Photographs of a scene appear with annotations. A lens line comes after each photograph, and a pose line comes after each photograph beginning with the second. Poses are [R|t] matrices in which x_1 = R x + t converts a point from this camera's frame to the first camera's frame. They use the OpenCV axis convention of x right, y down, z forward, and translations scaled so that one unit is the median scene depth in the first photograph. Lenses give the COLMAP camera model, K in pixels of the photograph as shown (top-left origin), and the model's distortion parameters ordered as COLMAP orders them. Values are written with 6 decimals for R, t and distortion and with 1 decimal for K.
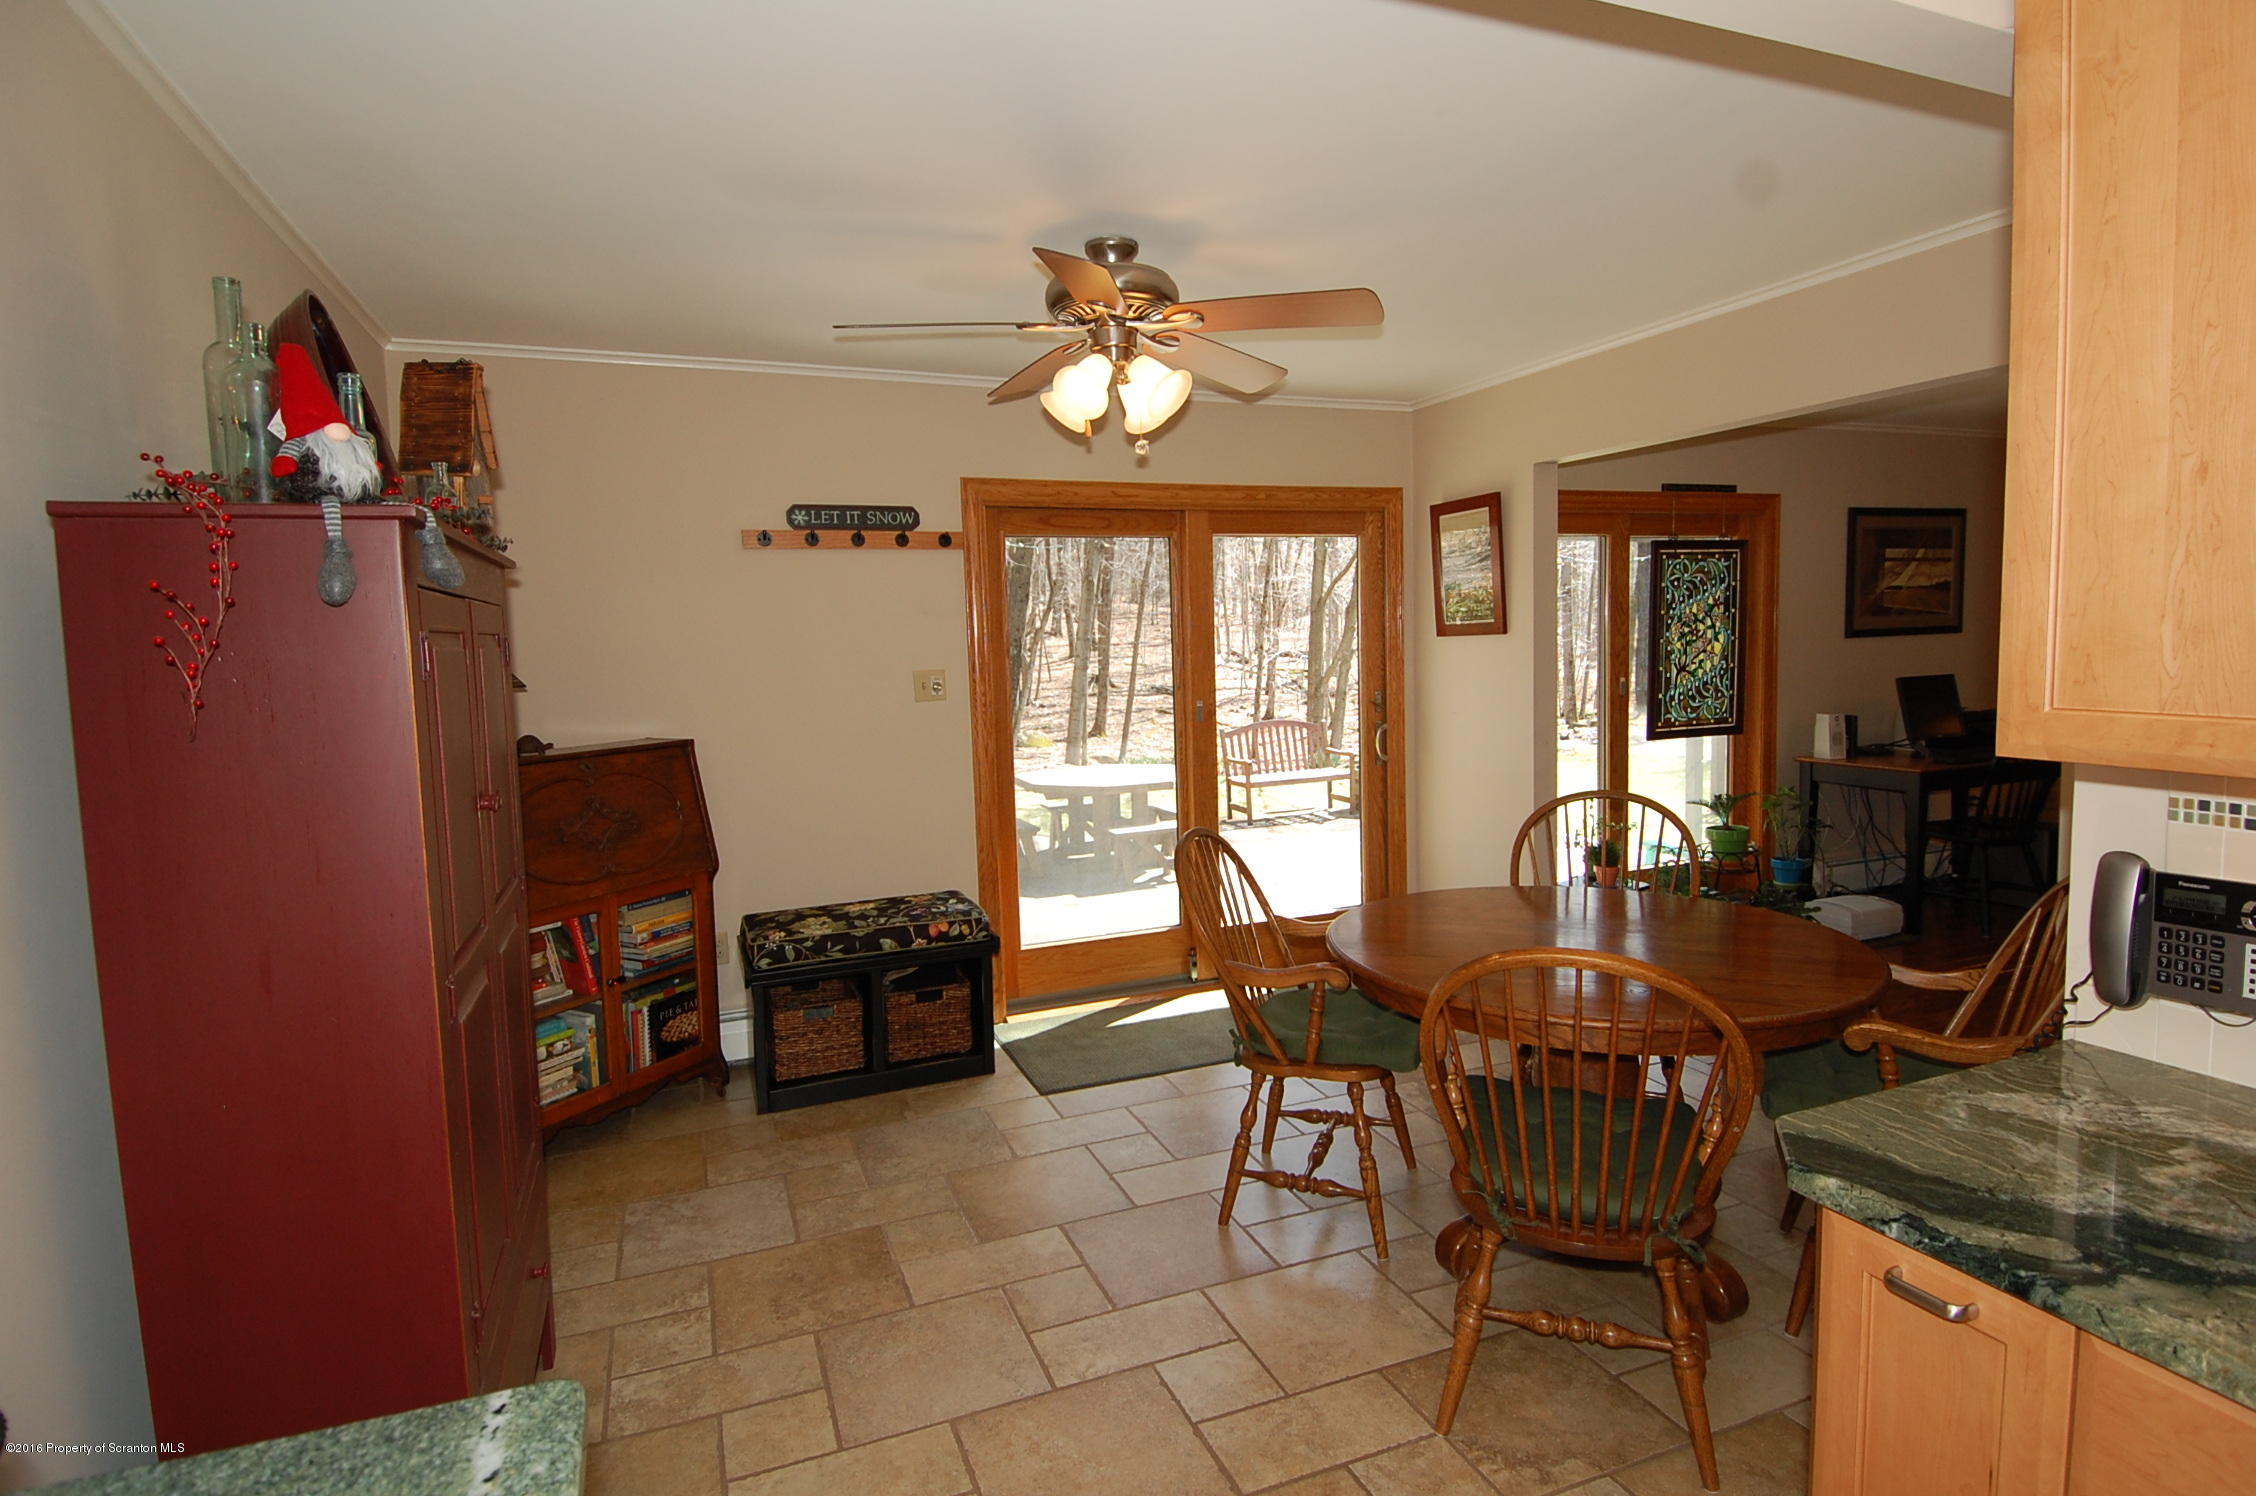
lens RADIAL K [[1188.6, 0, 1136.5], [0, 1188.6, 742.9], [0, 0, 1]] dist [-0.001745, -0.000234]
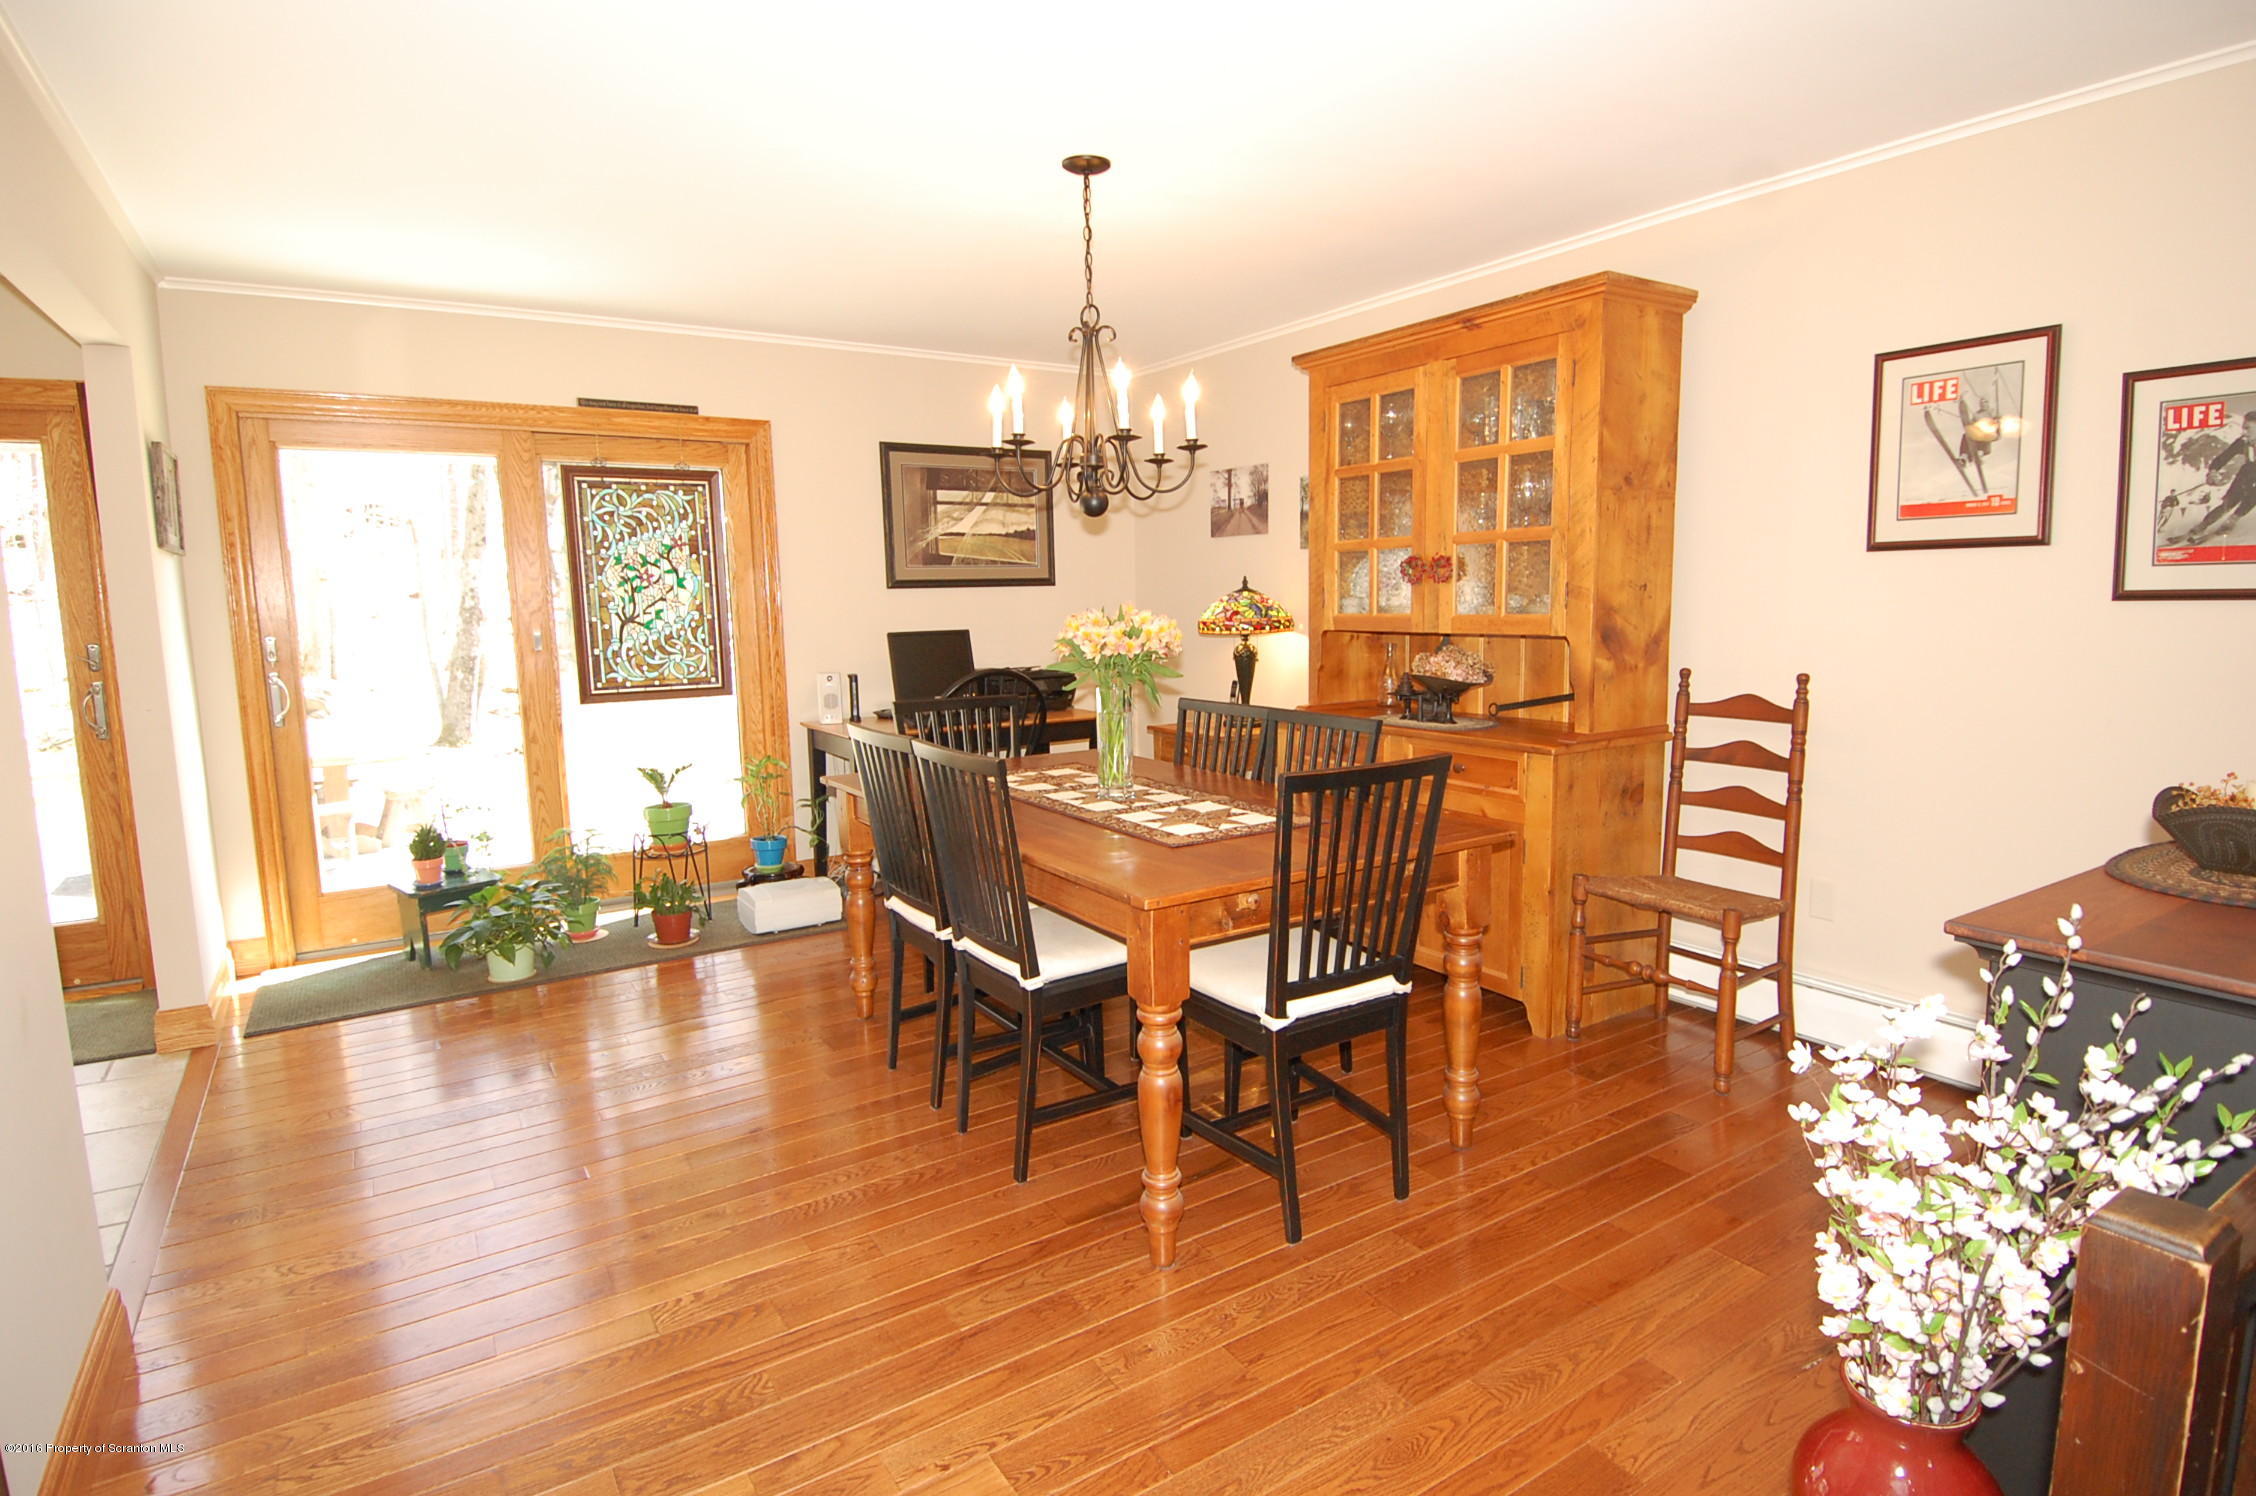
lens RADIAL K [[1188.6, 0, 1139.4], [0, 1188.6, 747.8], [0, 0, 1]] dist [-0.001745, -0.000234]
pose [[0.979508, -0.012398, 0.201024, 0.640635], [0.007222, 0.999624, 0.026459, 0.009604], [-0.201276, -0.024465, 0.979229, 0.088138]]
